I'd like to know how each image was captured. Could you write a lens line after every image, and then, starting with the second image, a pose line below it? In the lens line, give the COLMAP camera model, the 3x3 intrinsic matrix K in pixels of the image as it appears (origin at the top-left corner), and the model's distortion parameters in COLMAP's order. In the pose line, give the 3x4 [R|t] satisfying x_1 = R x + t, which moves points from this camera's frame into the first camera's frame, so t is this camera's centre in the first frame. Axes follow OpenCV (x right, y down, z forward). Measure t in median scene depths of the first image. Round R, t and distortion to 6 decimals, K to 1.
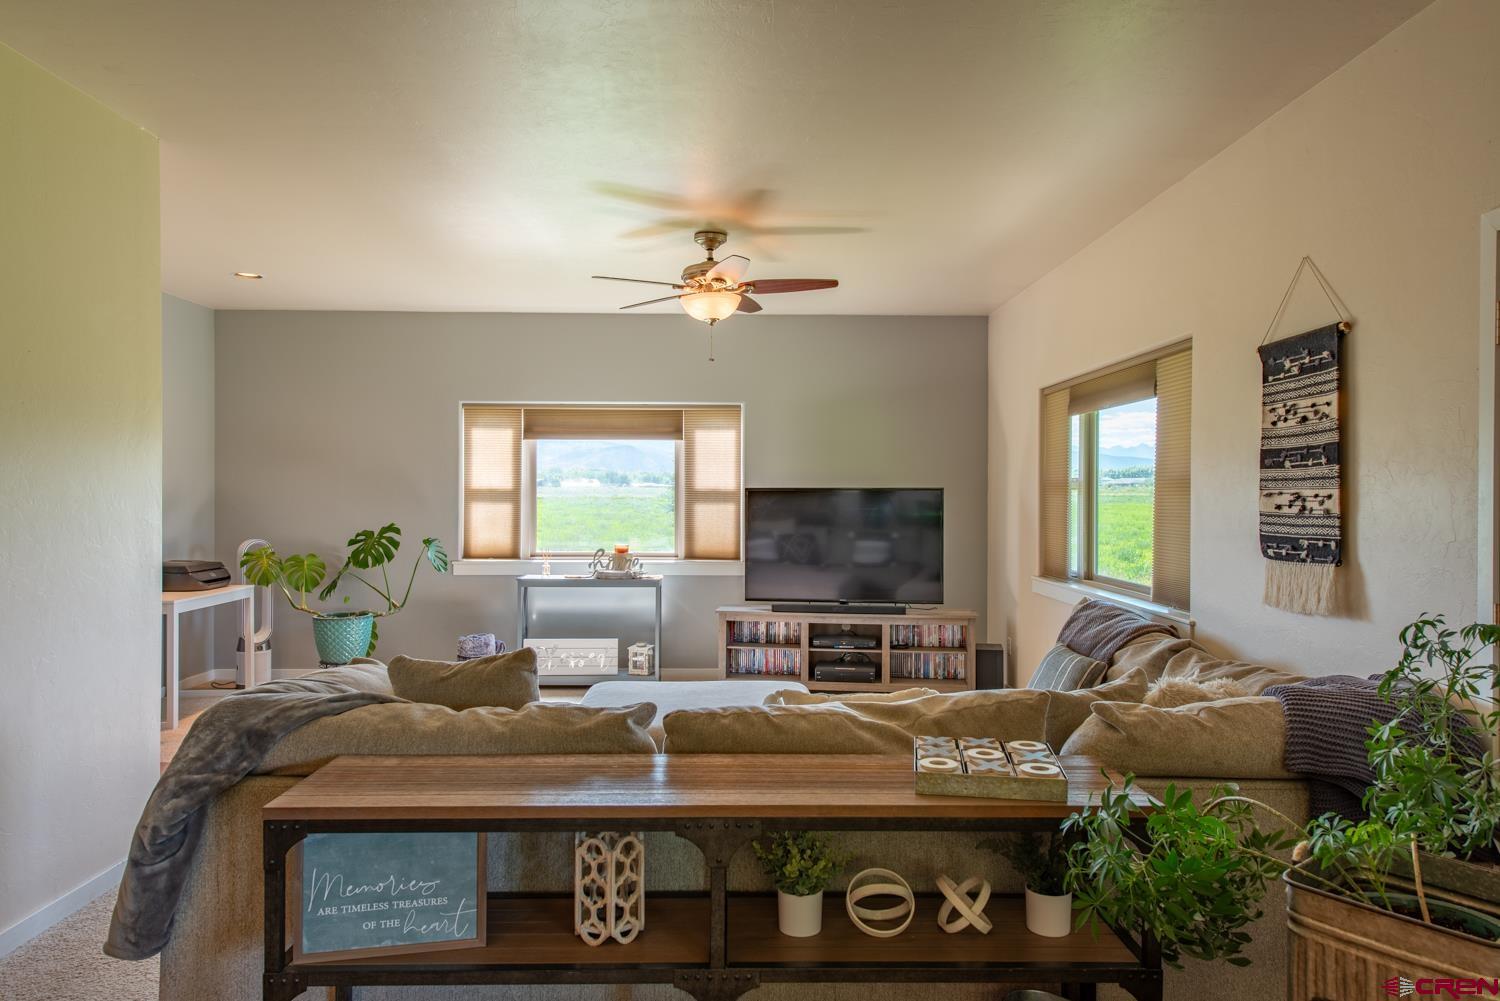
lens RADIAL K [[978.4, 0, 749.1], [0, 978.4, 500.4], [0, 0, 1]] dist [-0.006980, 0.000107]
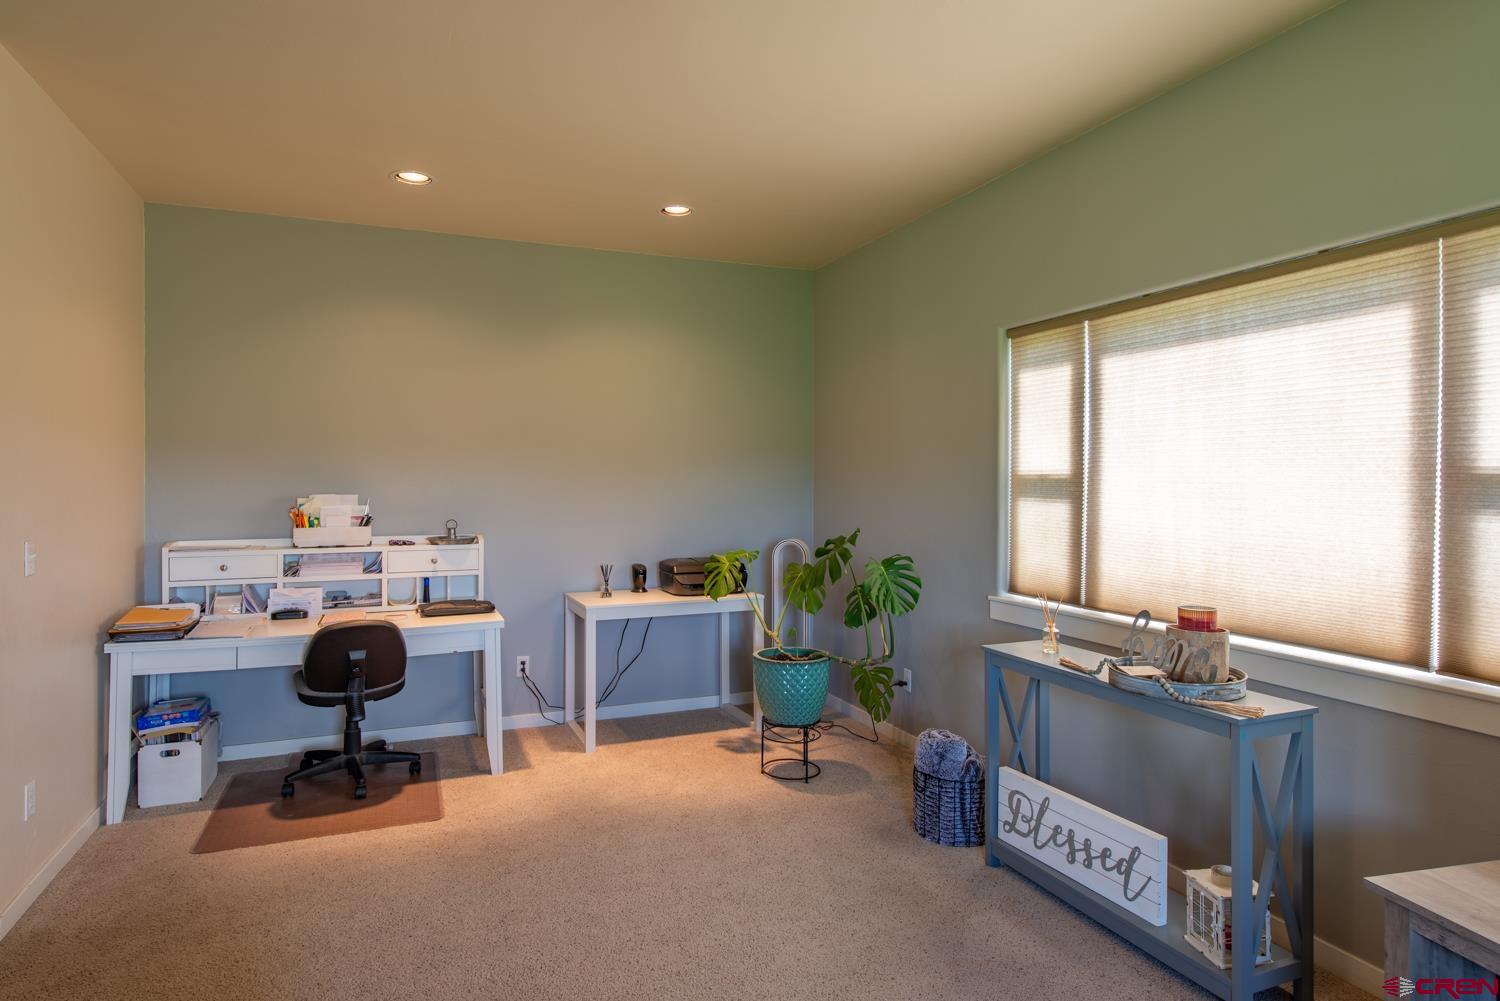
lens RADIAL K [[875.4, 0, 758.5], [0, 875.4, 486.5], [0, 0, 1]] dist [-0.000197, 0.000002]
pose [[0.372453, 0.003196, -0.928045, 0.302831], [-0.002167, 0.999994, 0.002573, -0.014524], [0.928048, 0.001053, 0.372458, 1.490134]]
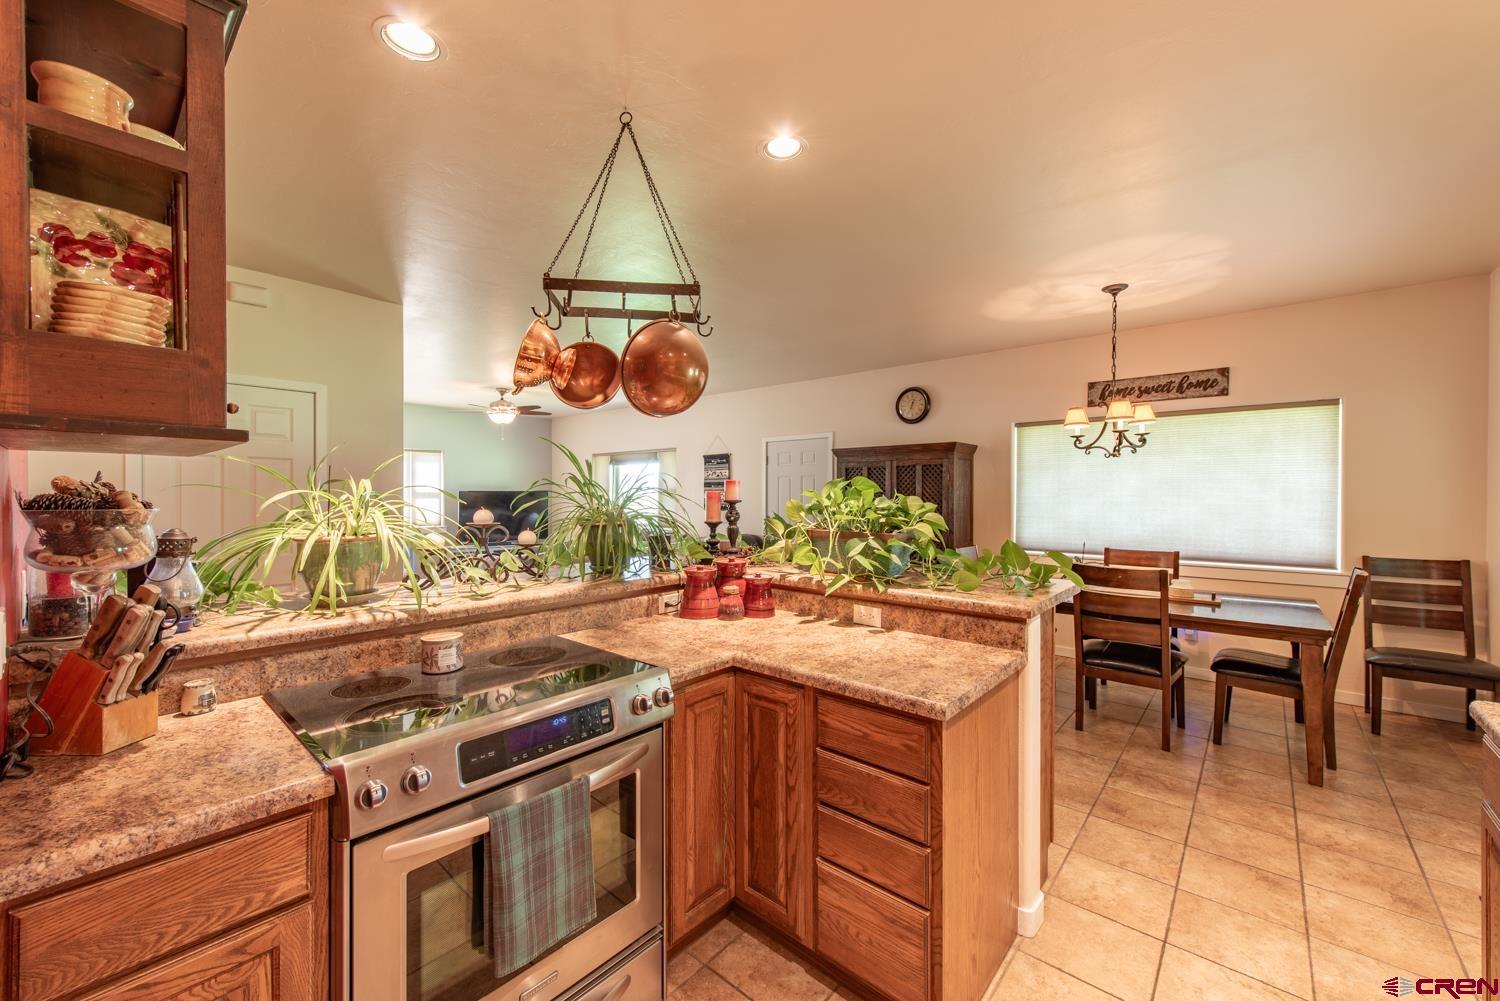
lens RADIAL K [[587.1, 0, 756.6], [0, 587.1, 502.3], [0, 0, 1]] dist [0.008353, -0.000524]
pose [[0.663803, -0.015226, 0.747752, -1.115848], [0.006483, 0.999872, 0.014604, -0.006911], [-0.747879, -0.004846, 0.663817, -0.715376]]
